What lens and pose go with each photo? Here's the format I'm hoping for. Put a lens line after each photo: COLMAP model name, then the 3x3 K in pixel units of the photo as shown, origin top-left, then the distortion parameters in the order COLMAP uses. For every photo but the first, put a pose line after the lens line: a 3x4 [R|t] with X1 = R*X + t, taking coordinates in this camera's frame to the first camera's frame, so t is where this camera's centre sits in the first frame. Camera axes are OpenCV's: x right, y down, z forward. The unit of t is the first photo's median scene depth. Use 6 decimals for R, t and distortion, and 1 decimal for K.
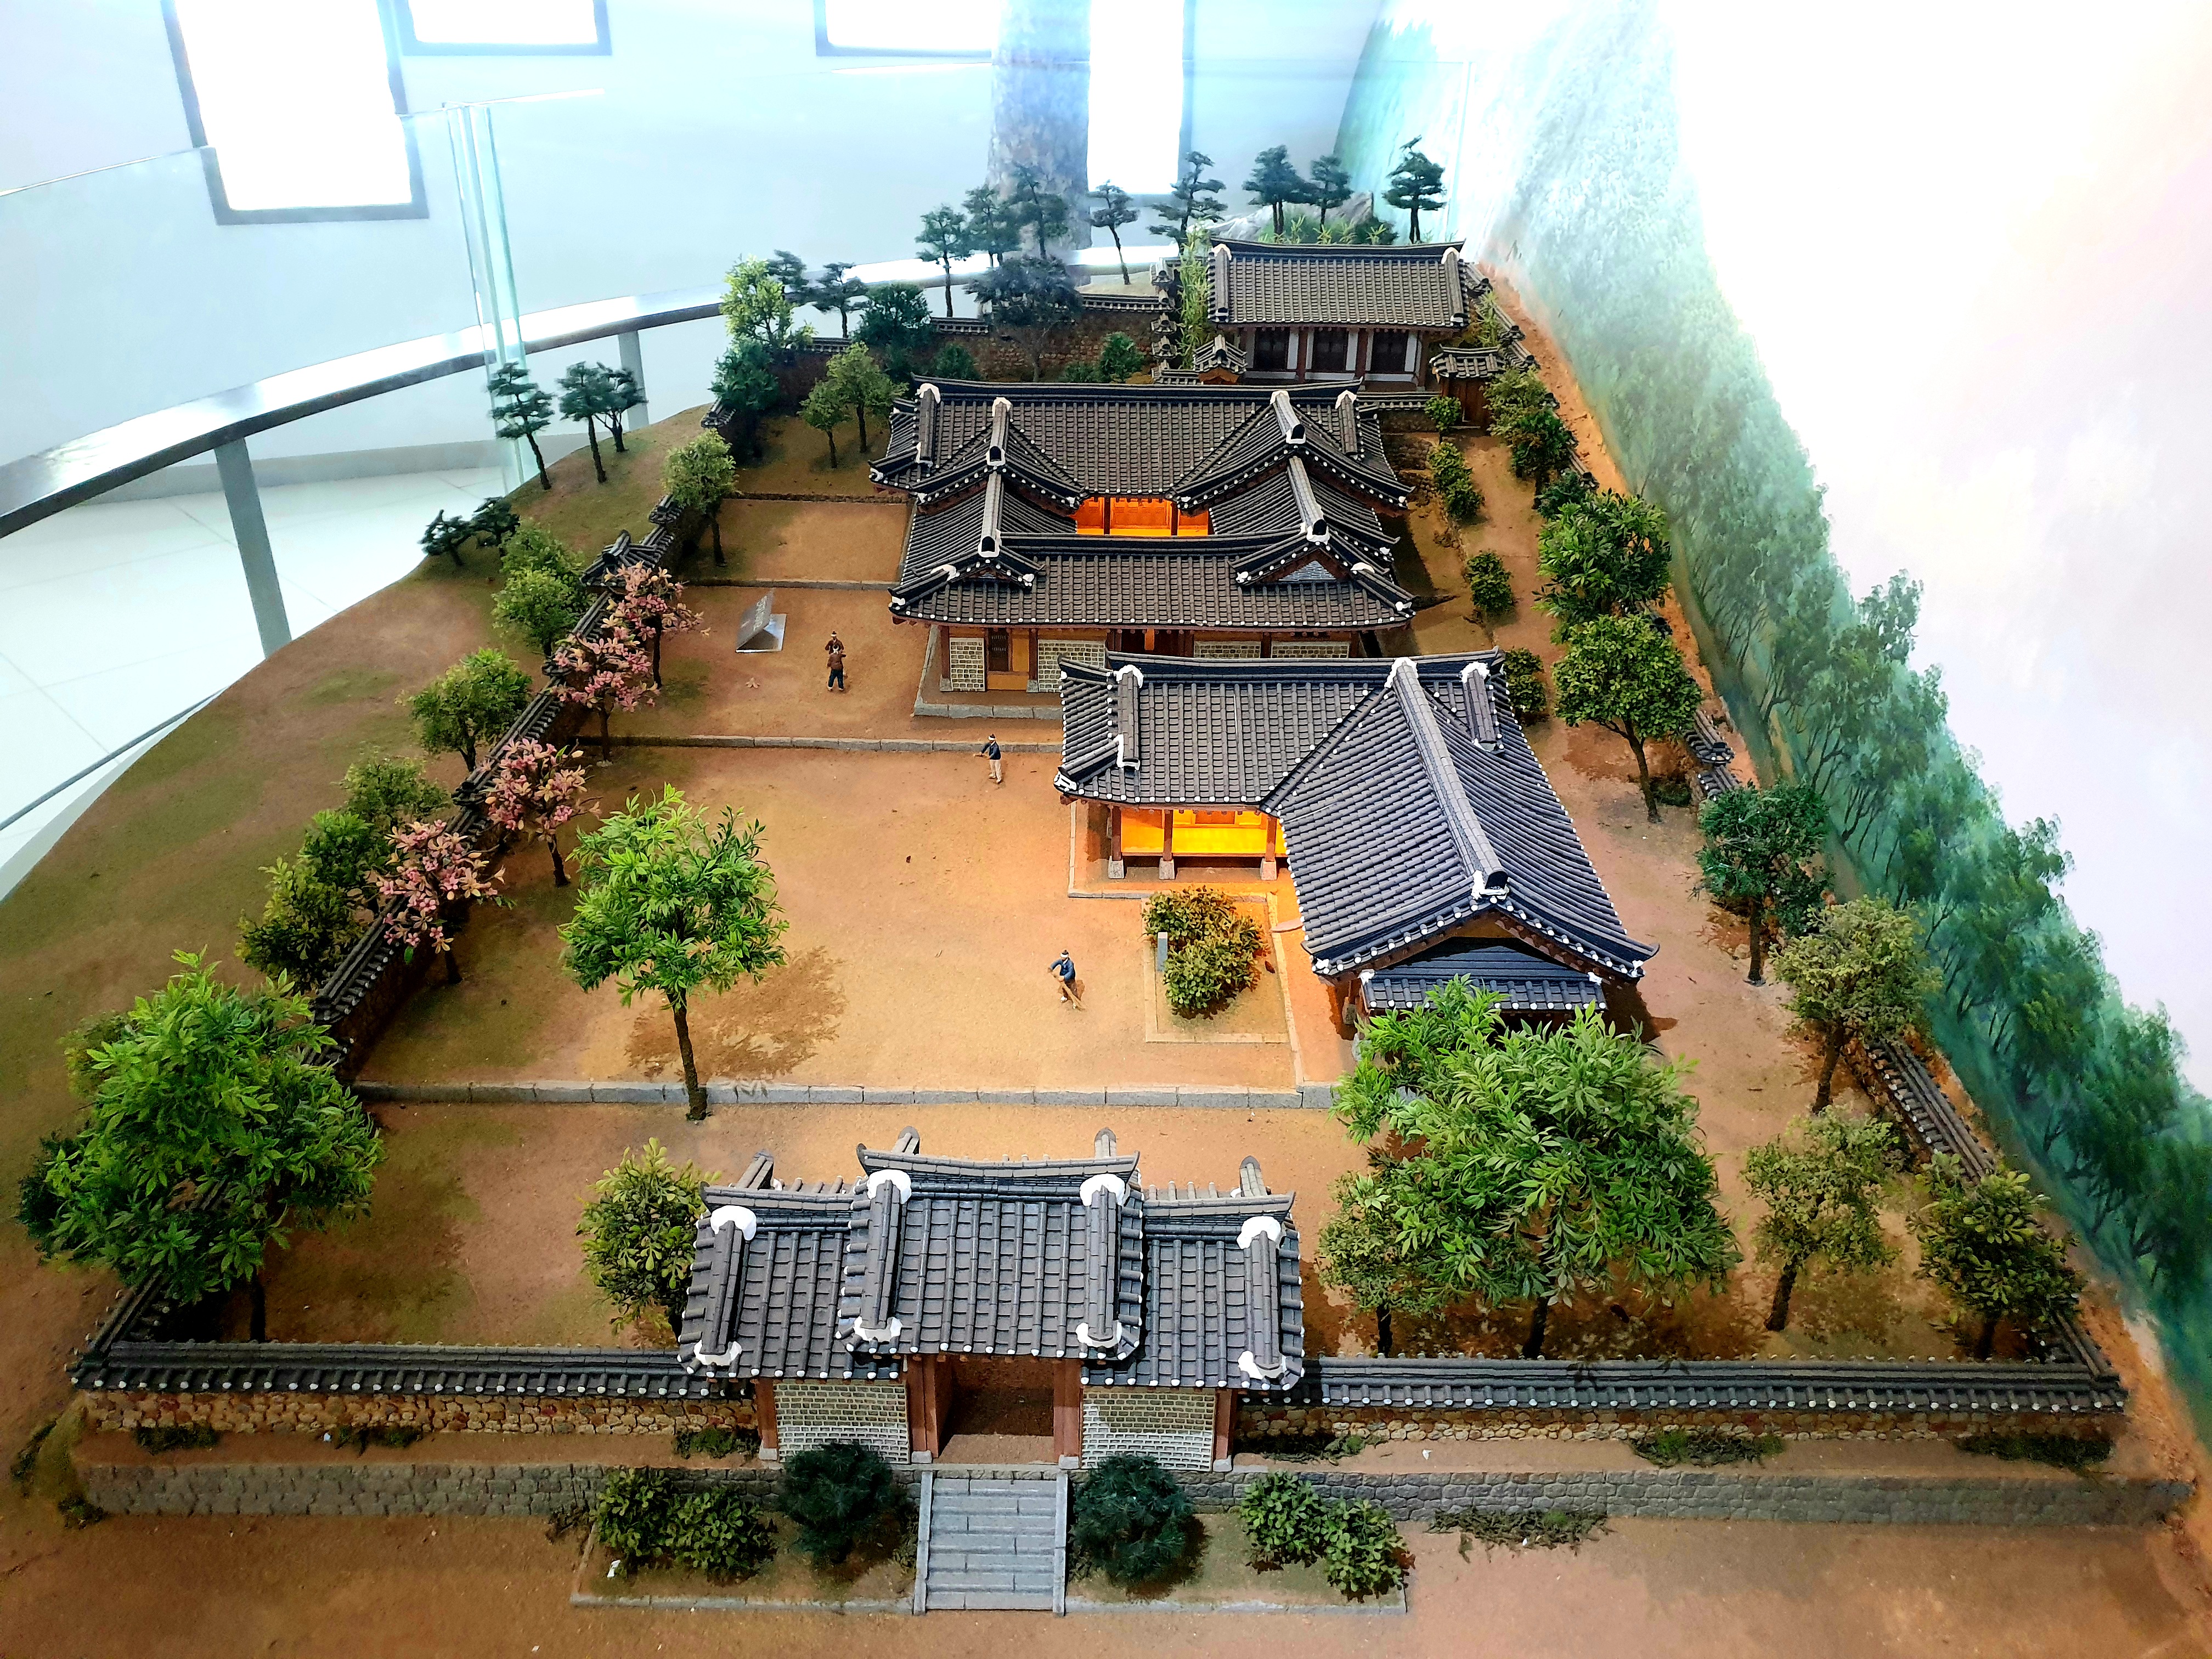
lens RADIAL K [[1765.4, 0, 1104.7], [0, 1765.4, 846.5], [0, 0, 1]] dist [0.072932, -0.135878]
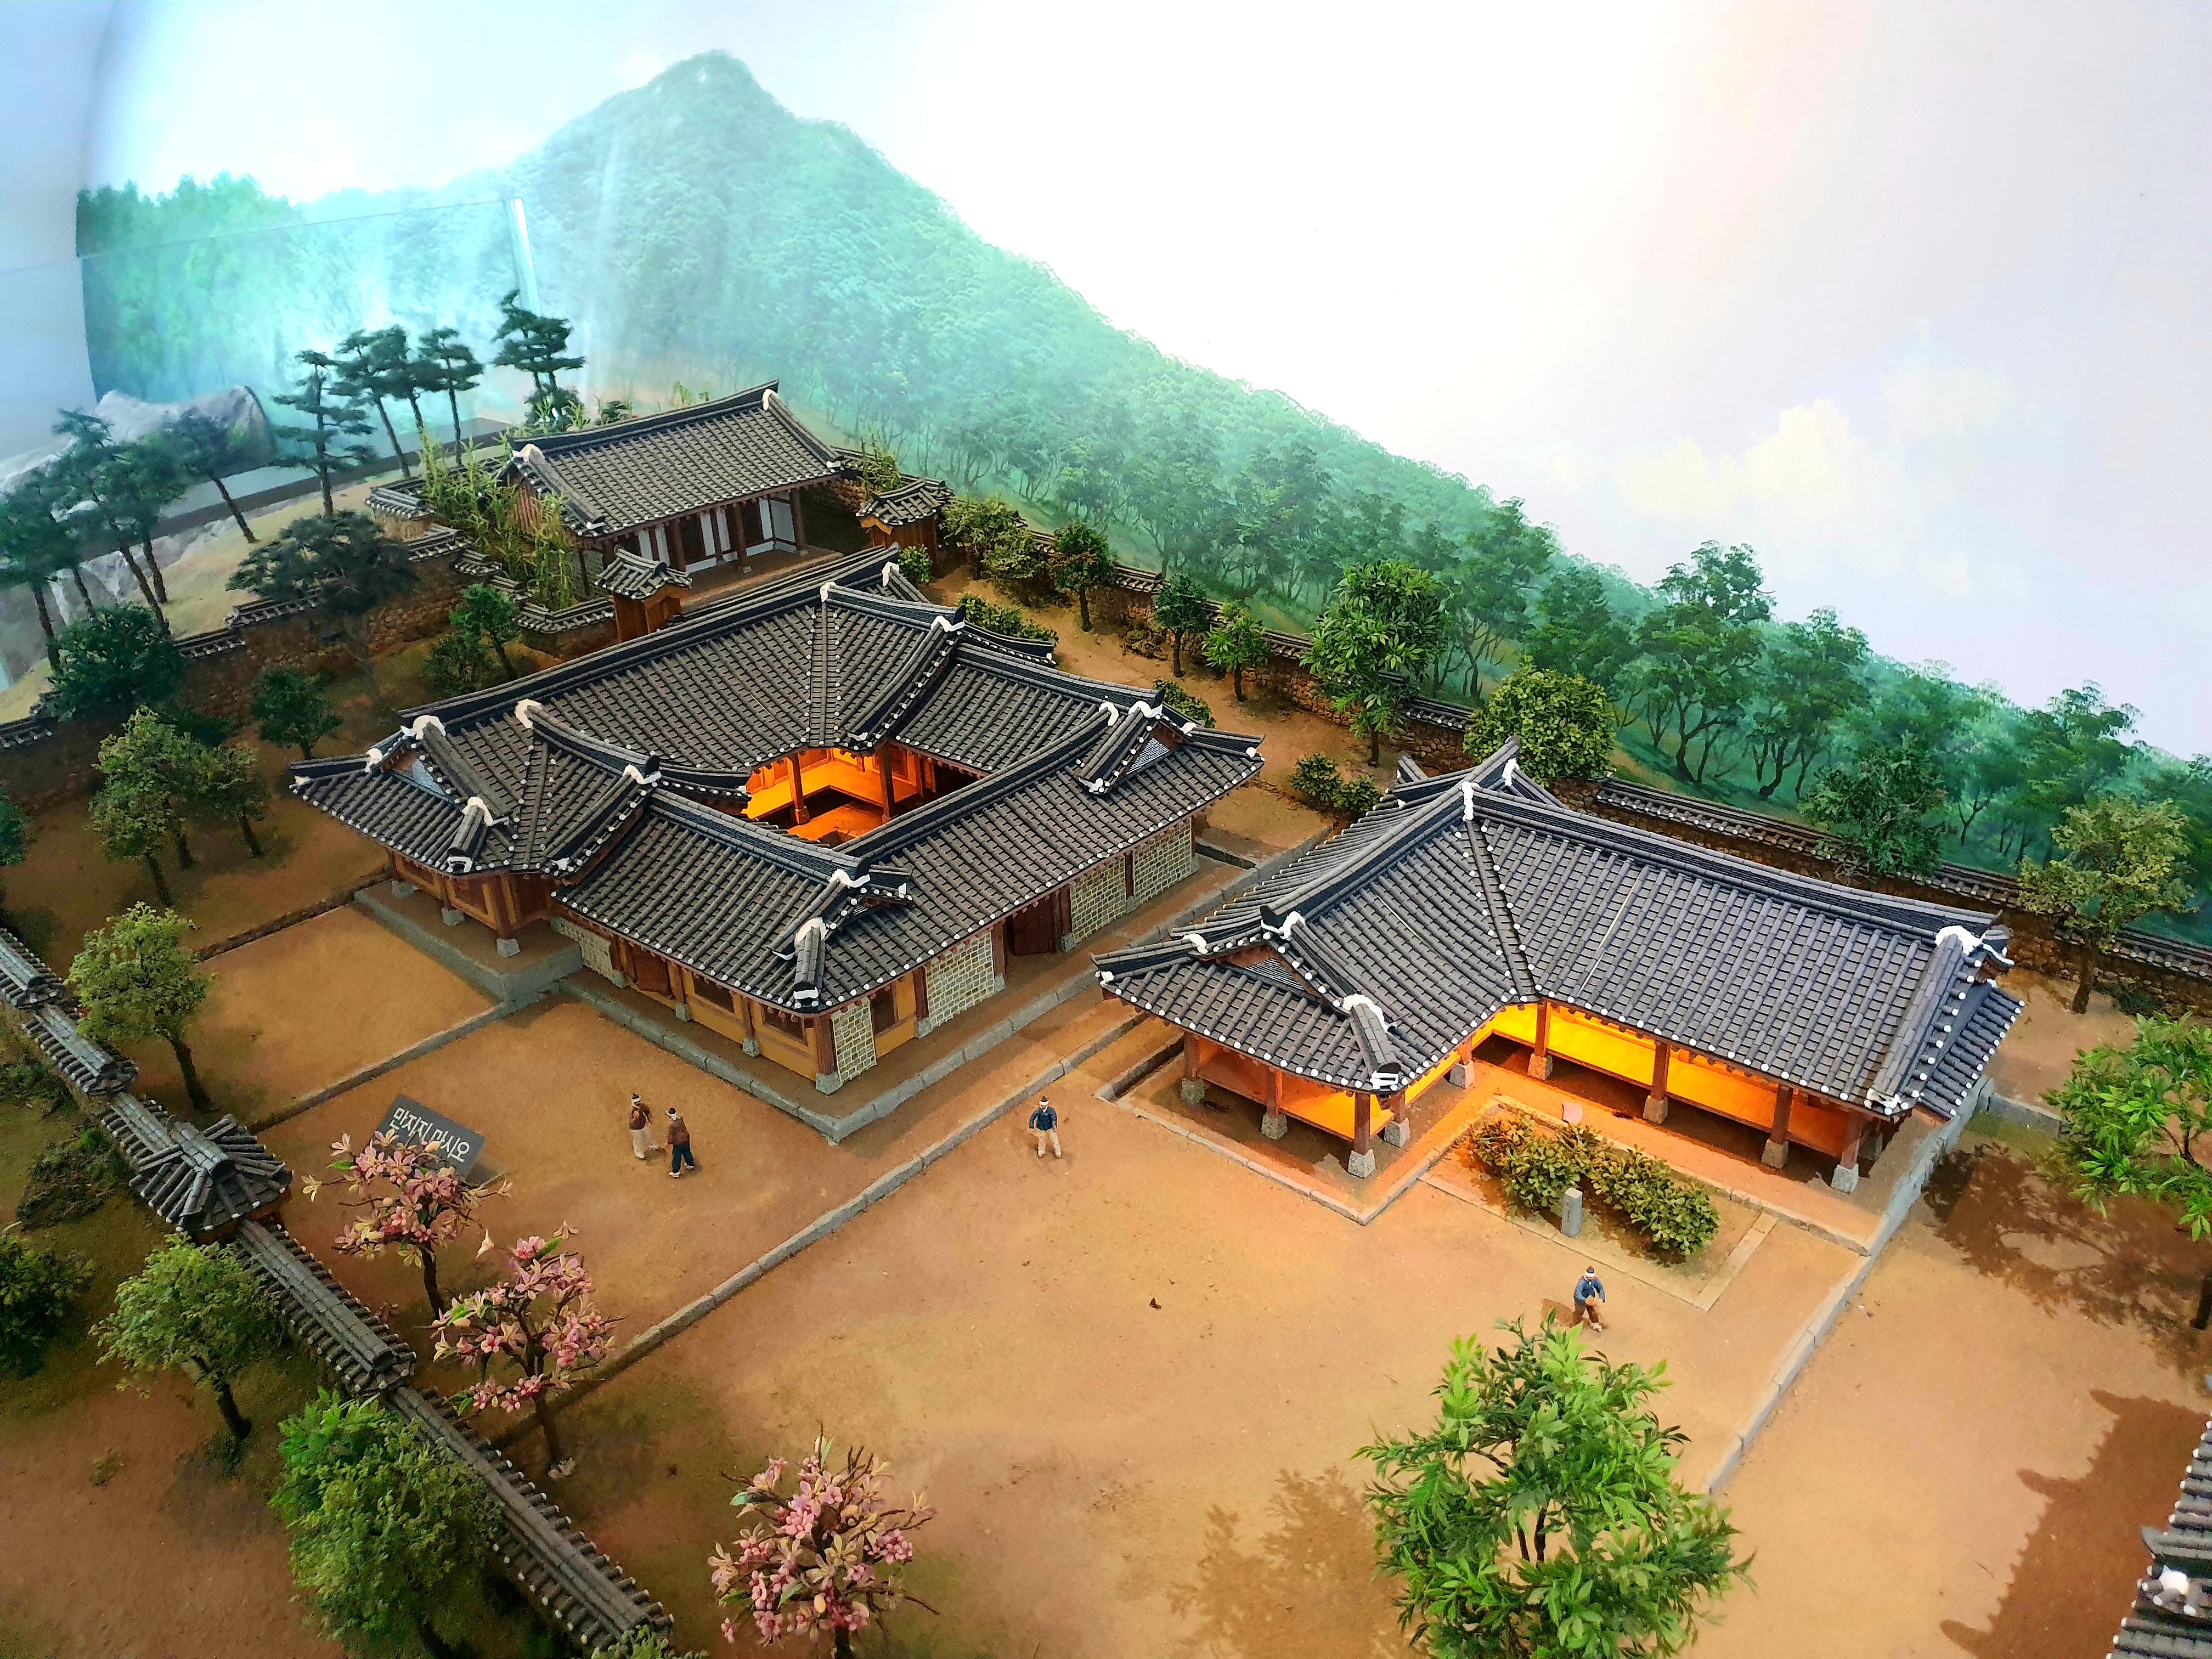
lens RADIAL K [[1765.4, 0, 1123.8], [0, 1765.4, 877.5], [0, 0, 1]] dist [0.072932, -0.135878]
pose [[0.643256, -0.380853, 0.664208, -0.496180], [0.414945, 0.902471, 0.115616, -0.217813], [-0.643461, 0.201239, 0.738553, 0.438615]]
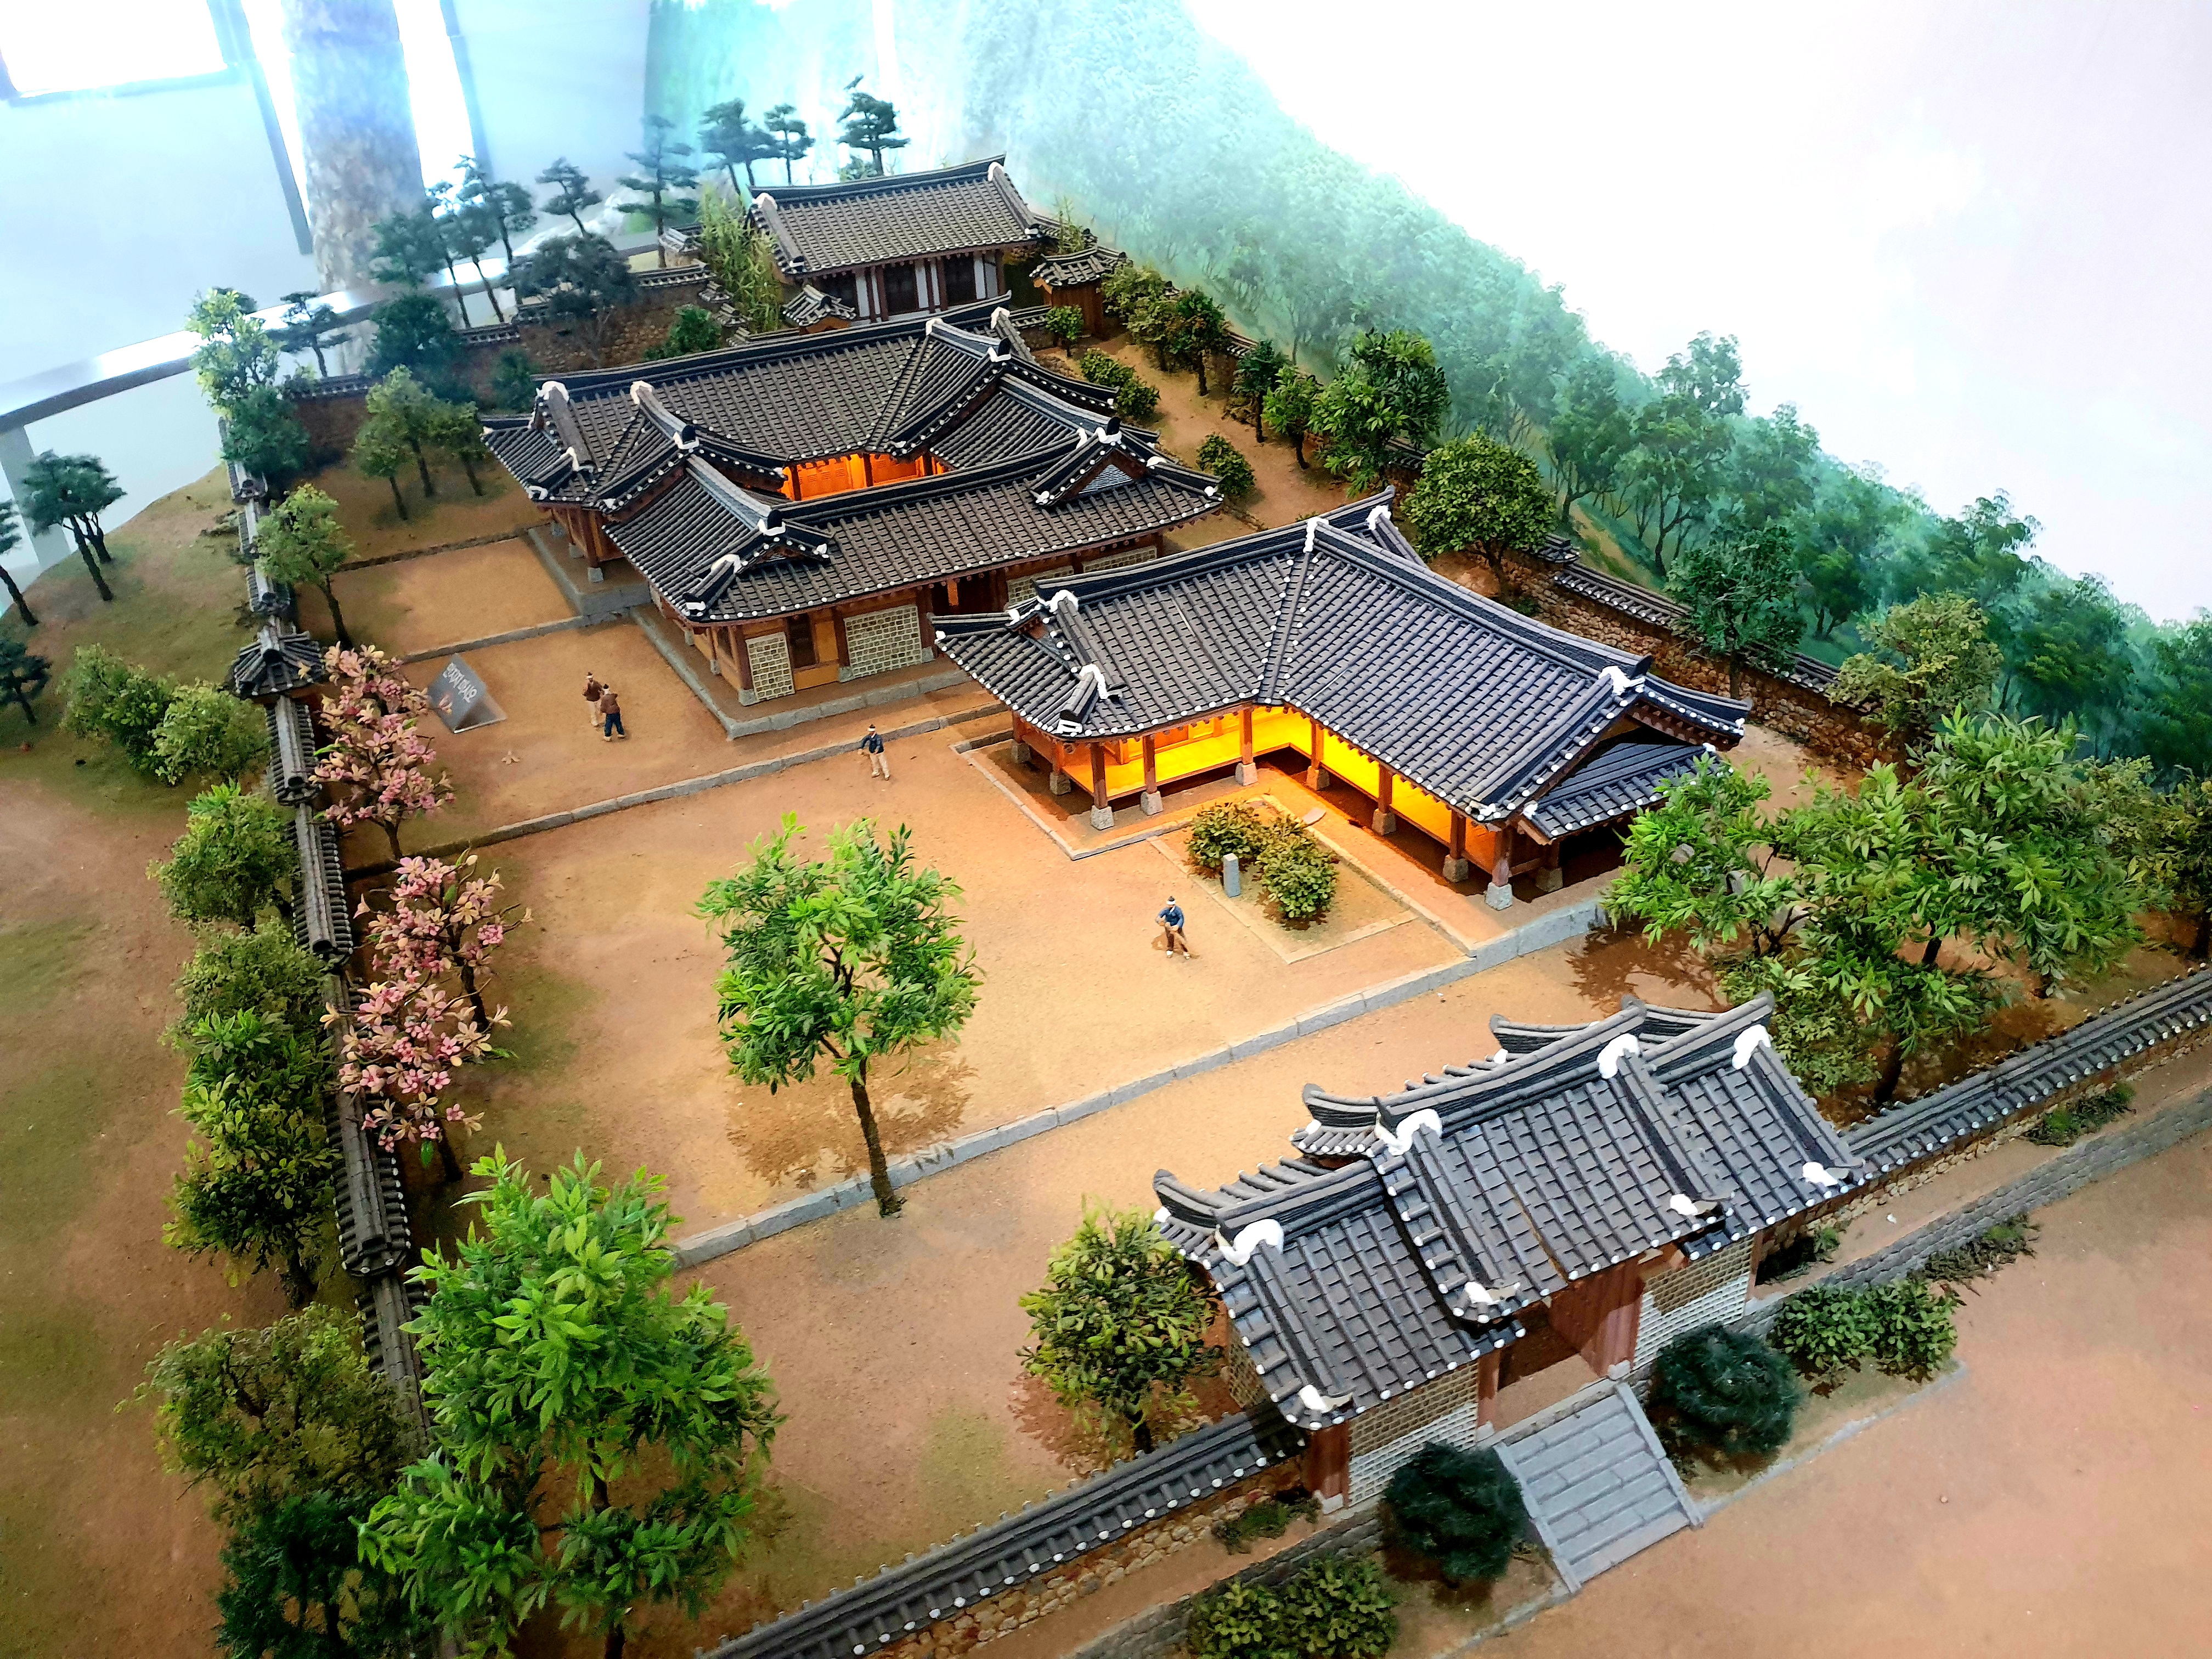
lens RADIAL K [[1765.4, 0, 1104.1], [0, 1765.4, 867.0], [0, 0, 1]] dist [0.072932, -0.135878]
pose [[0.881360, -0.286198, 0.375892, -0.315713], [0.288354, 0.956118, 0.051864, -0.008589], [-0.374240, 0.062679, 0.925211, 0.161670]]
